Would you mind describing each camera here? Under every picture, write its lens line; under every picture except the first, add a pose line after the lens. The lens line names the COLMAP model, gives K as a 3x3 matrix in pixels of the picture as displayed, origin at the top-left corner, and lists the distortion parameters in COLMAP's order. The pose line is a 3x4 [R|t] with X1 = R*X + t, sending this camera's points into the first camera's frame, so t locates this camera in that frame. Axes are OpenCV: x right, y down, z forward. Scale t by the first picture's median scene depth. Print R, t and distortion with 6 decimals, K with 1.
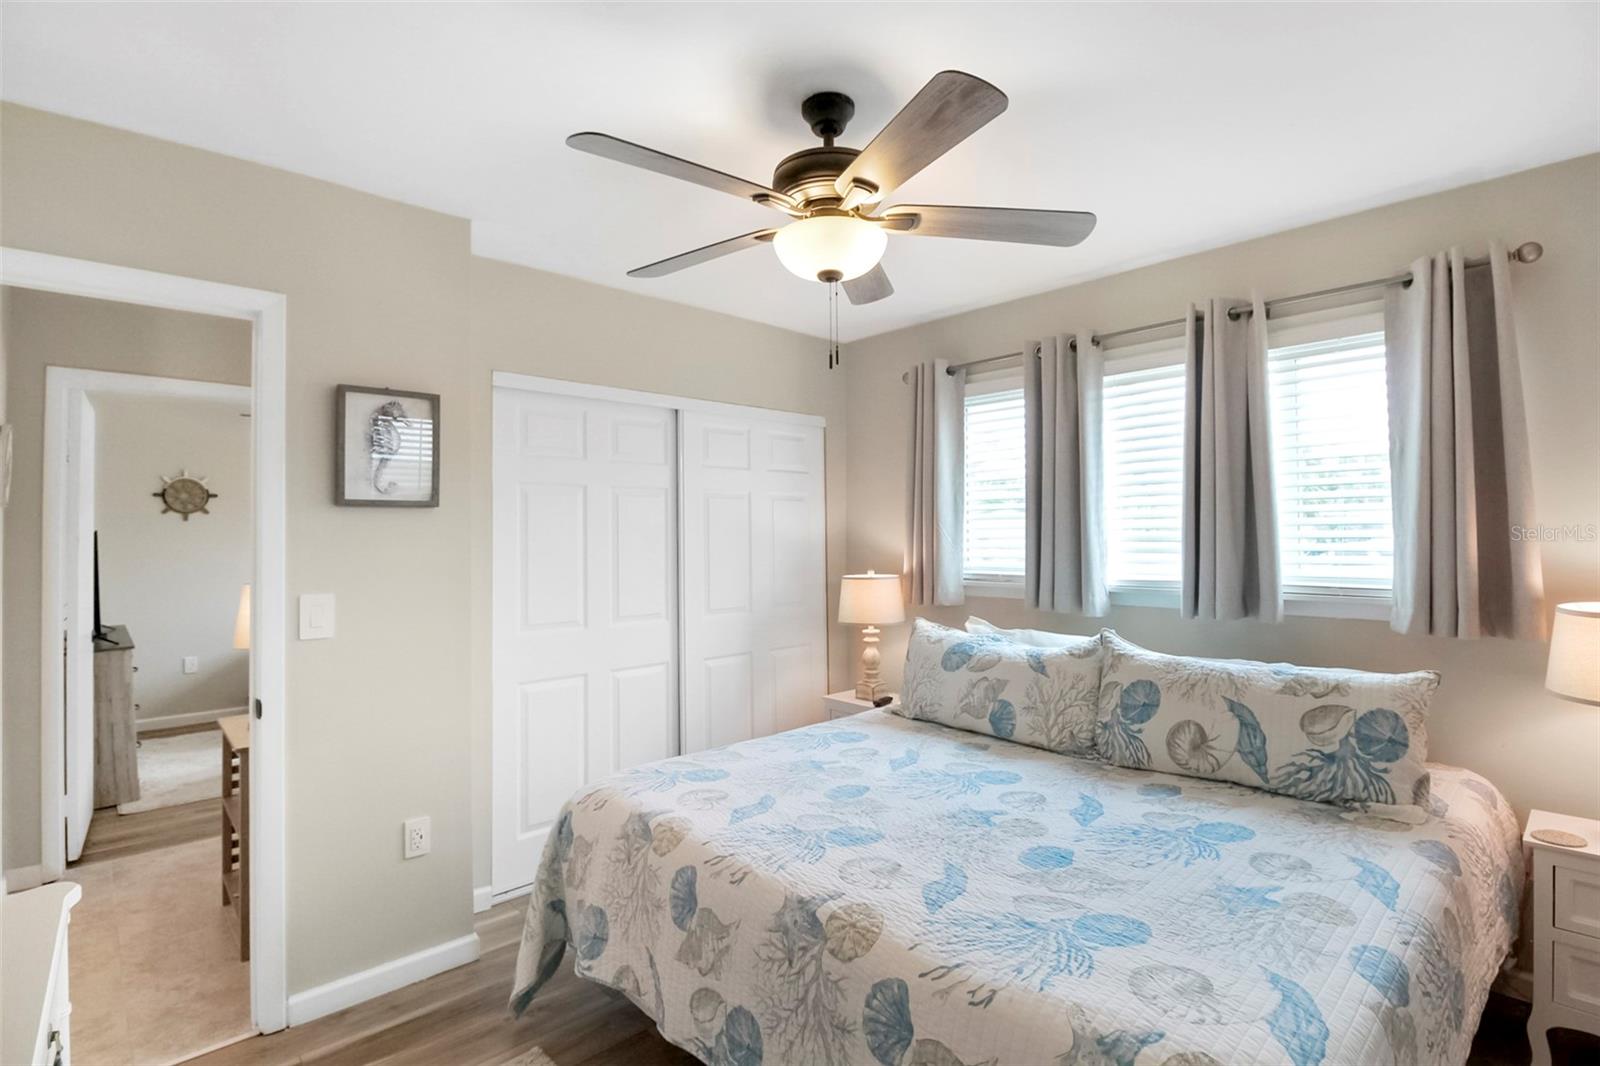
lens RADIAL K [[761.4, 0, 800.0], [0, 761.4, 533.0], [0, 0, 1]] dist [-0.010233, -0.000481]
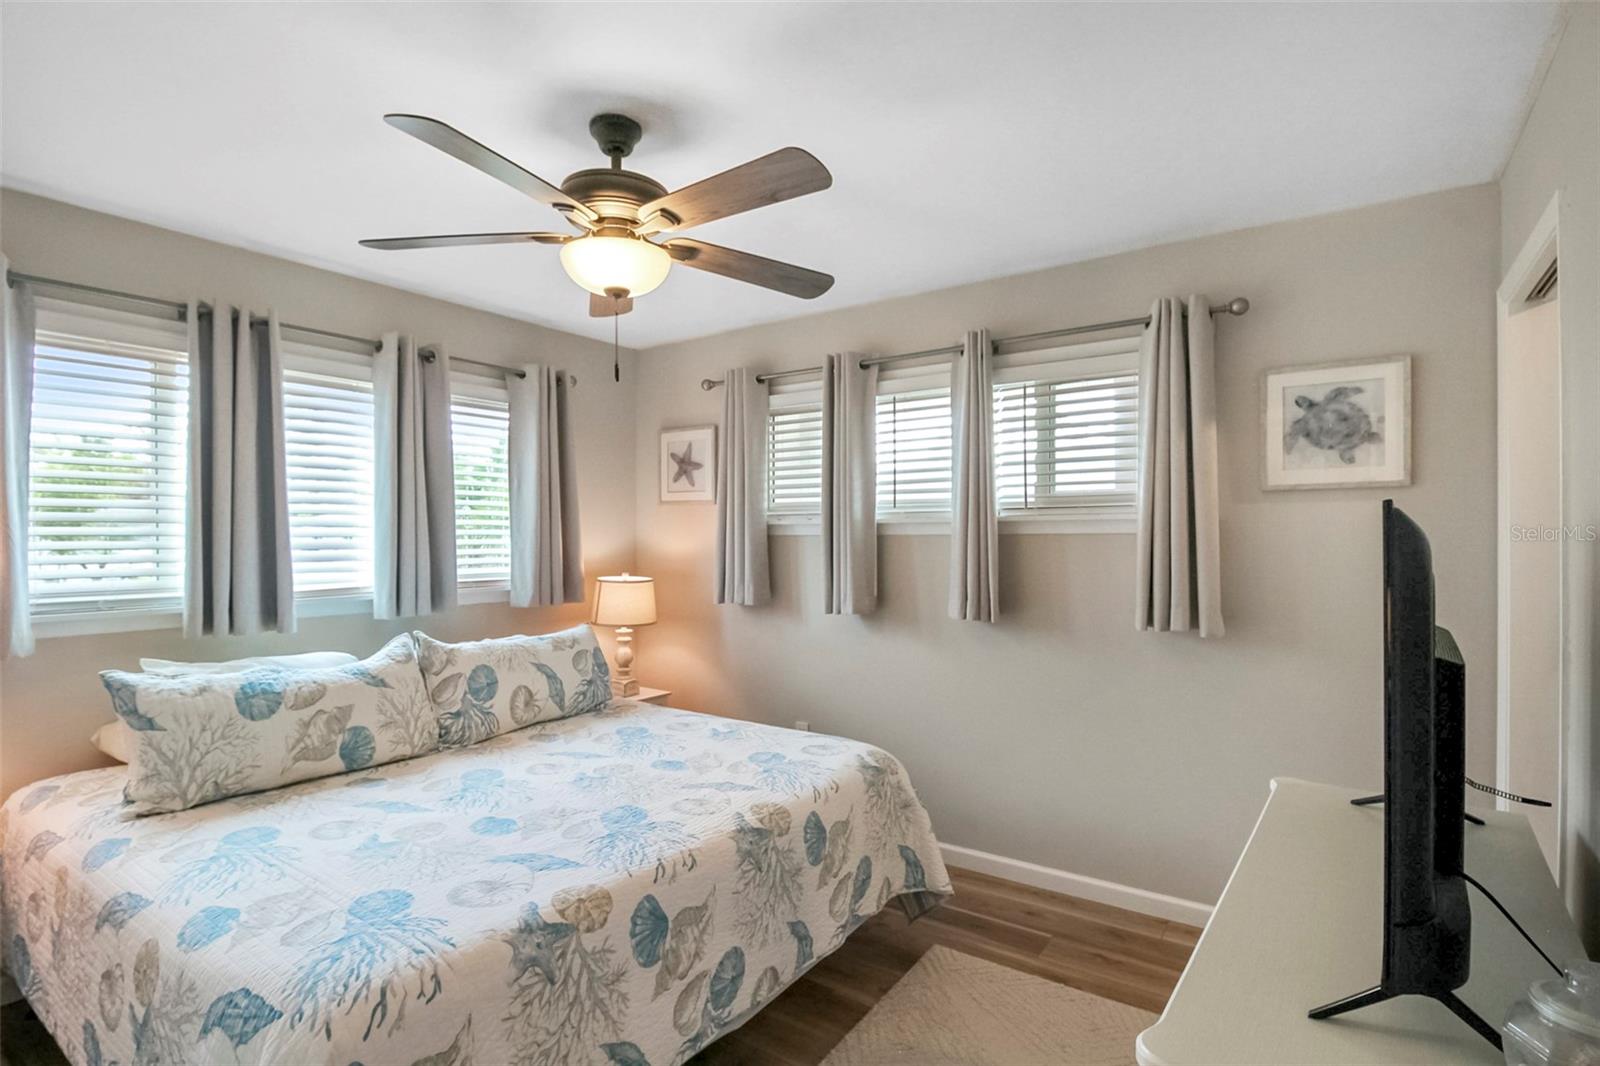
lens RADIAL K [[761.4, 0, 800.0], [0, 761.4, 533.0], [0, 0, 1]] dist [-0.010233, -0.000481]
pose [[-0.190599, 0.011796, 0.981597, -0.870342], [0.004055, 0.999929, -0.011229, 0.001014], [-0.981660, 0.001840, -0.190633, 0.781446]]
